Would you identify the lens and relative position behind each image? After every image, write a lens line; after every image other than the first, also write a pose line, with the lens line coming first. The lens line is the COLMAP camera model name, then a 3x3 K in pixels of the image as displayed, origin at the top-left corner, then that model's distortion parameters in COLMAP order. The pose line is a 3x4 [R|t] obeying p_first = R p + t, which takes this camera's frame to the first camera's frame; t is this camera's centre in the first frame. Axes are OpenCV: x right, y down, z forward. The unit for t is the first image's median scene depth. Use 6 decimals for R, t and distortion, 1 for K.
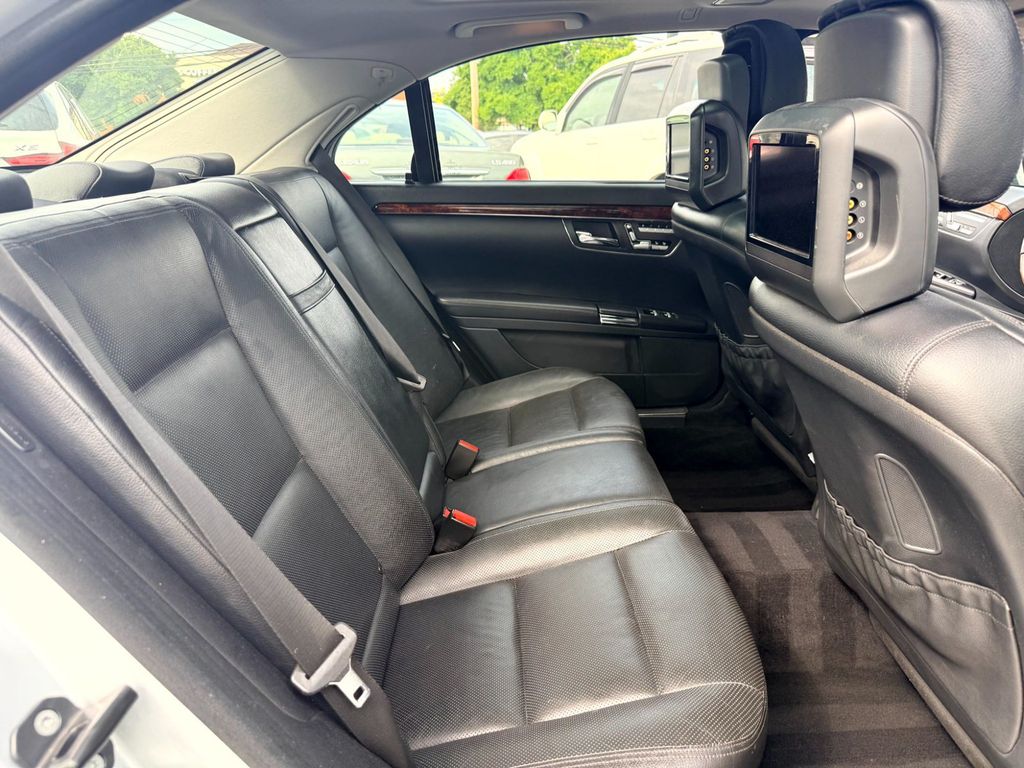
lens RADIAL K [[731.9, 0, 512.0], [0, 731.9, 384.0], [0, 0, 1]] dist [0.122985, -0.154689]
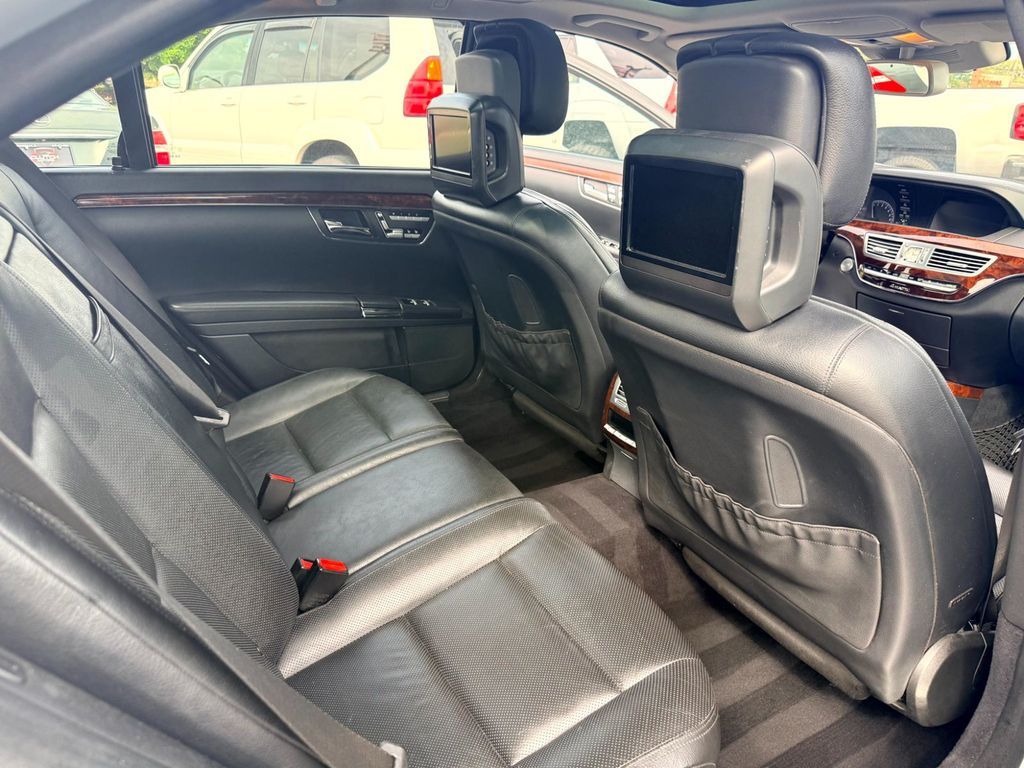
lens RADIAL K [[727.9, 0, 510.8], [0, 727.9, 389.1], [0, 0, 1]] dist [0.042992, -0.055761]
pose [[0.874679, -0.137879, 0.464678, -0.211999], [0.109228, 0.990098, 0.088178, -0.068690], [-0.472235, -0.026372, 0.881078, 0.093626]]
